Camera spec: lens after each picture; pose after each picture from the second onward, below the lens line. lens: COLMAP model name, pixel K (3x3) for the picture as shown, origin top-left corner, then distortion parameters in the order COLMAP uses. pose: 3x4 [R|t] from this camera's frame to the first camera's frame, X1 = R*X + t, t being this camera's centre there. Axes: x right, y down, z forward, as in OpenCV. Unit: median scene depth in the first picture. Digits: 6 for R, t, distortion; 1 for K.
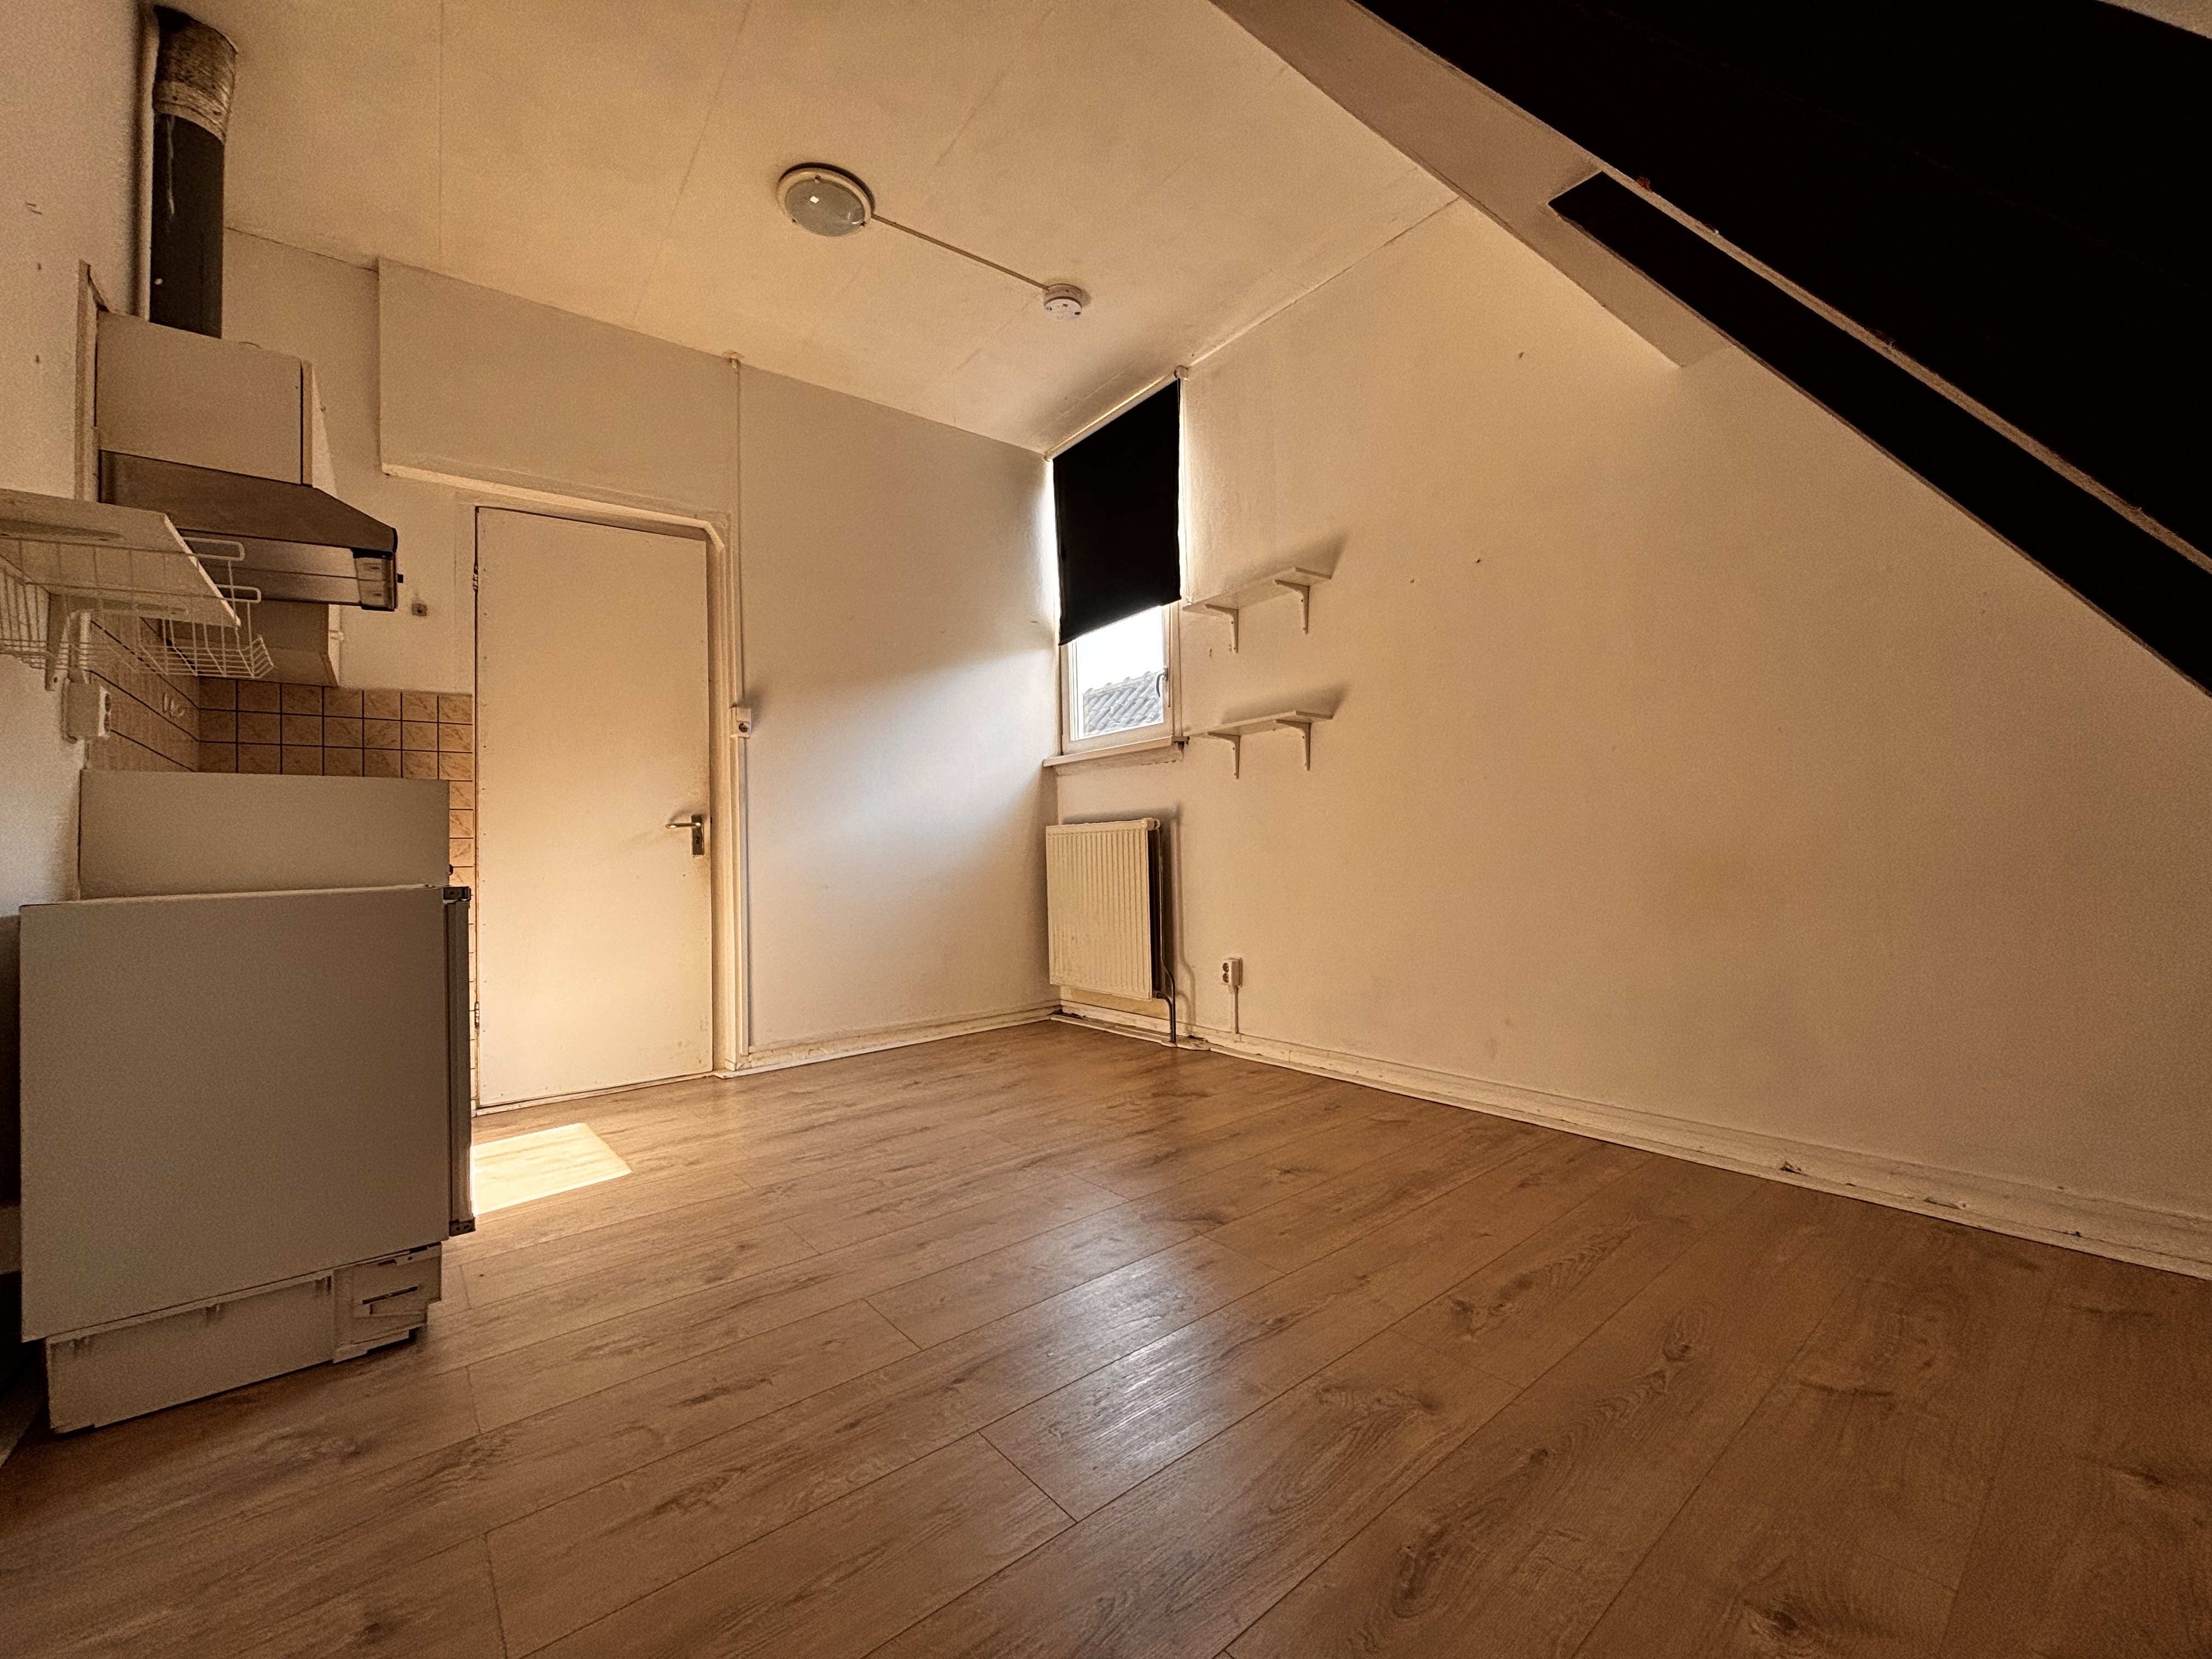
lens RADIAL K [[893.8, 0, 1107.8], [0, 893.8, 836.0], [0, 0, 1]] dist [0.001380, -0.000079]
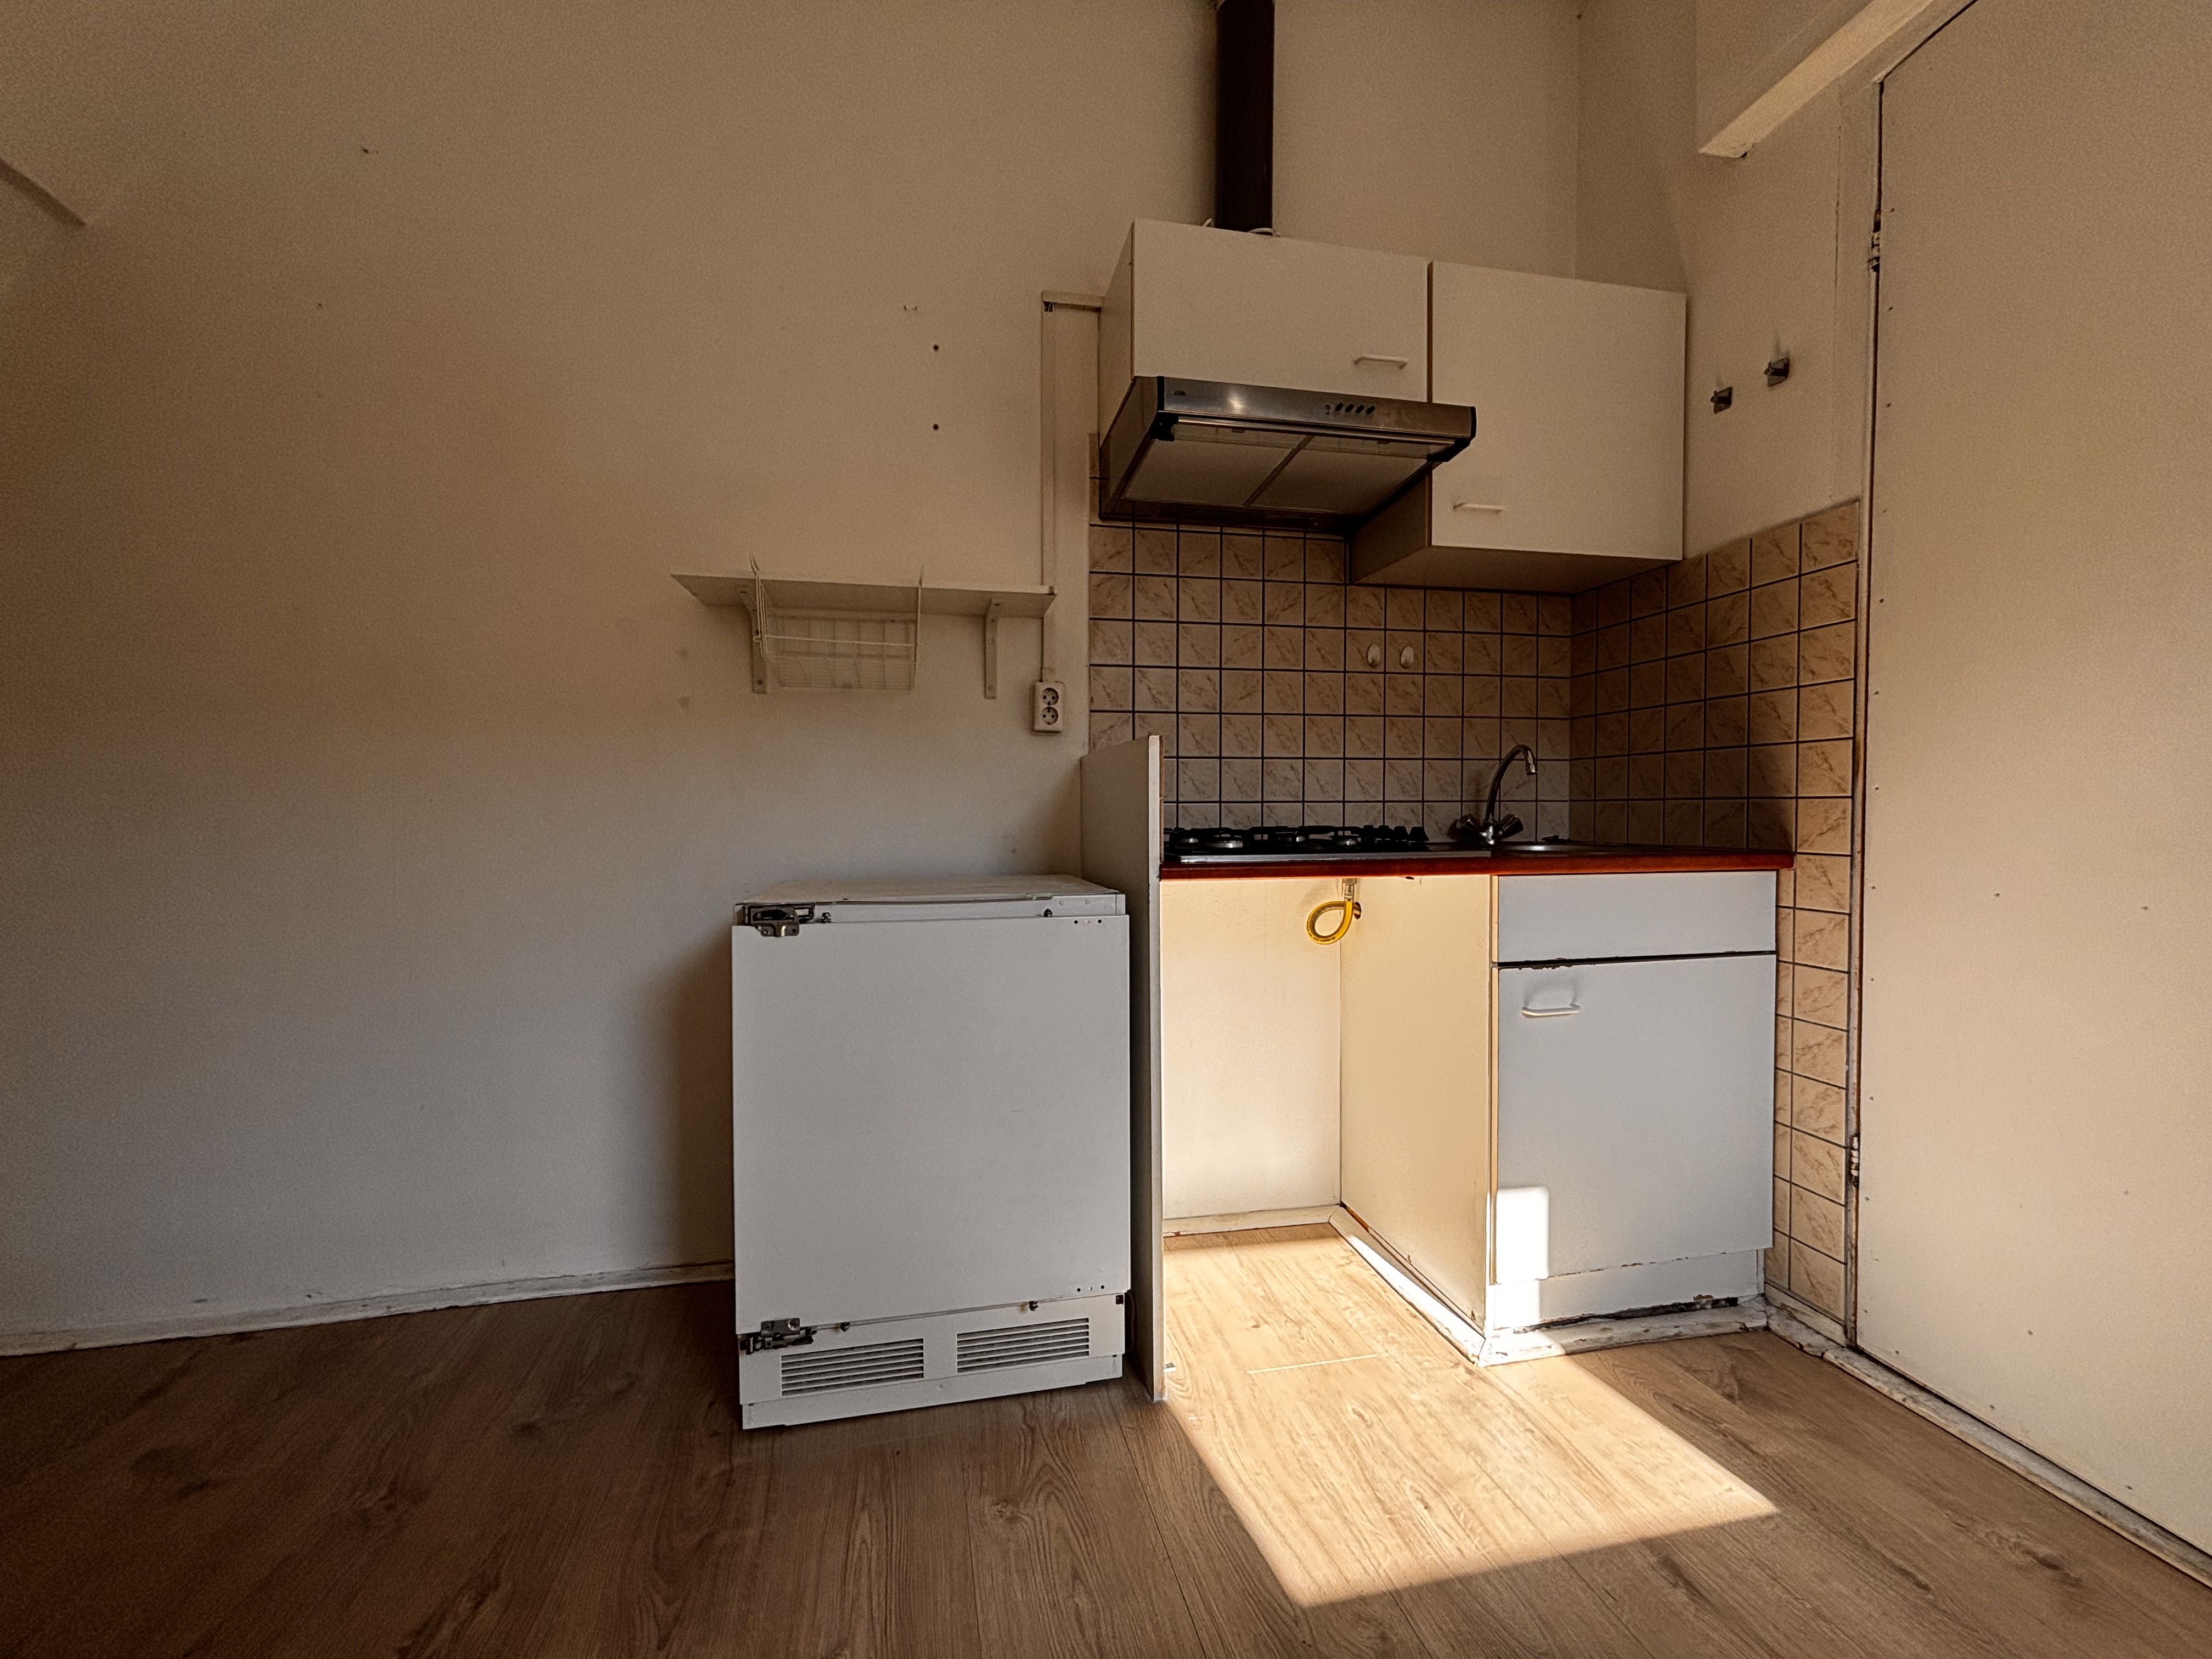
lens RADIAL K [[893.8, 0, 1107.8], [0, 893.8, 836.0], [0, 0, 1]] dist [0.001380, -0.000079]
pose [[-0.443605, 0.052425, -0.894688, -0.153805], [0.036243, 0.998520, 0.040539, -0.018944], [0.895489, -0.014443, -0.444849, 1.371046]]
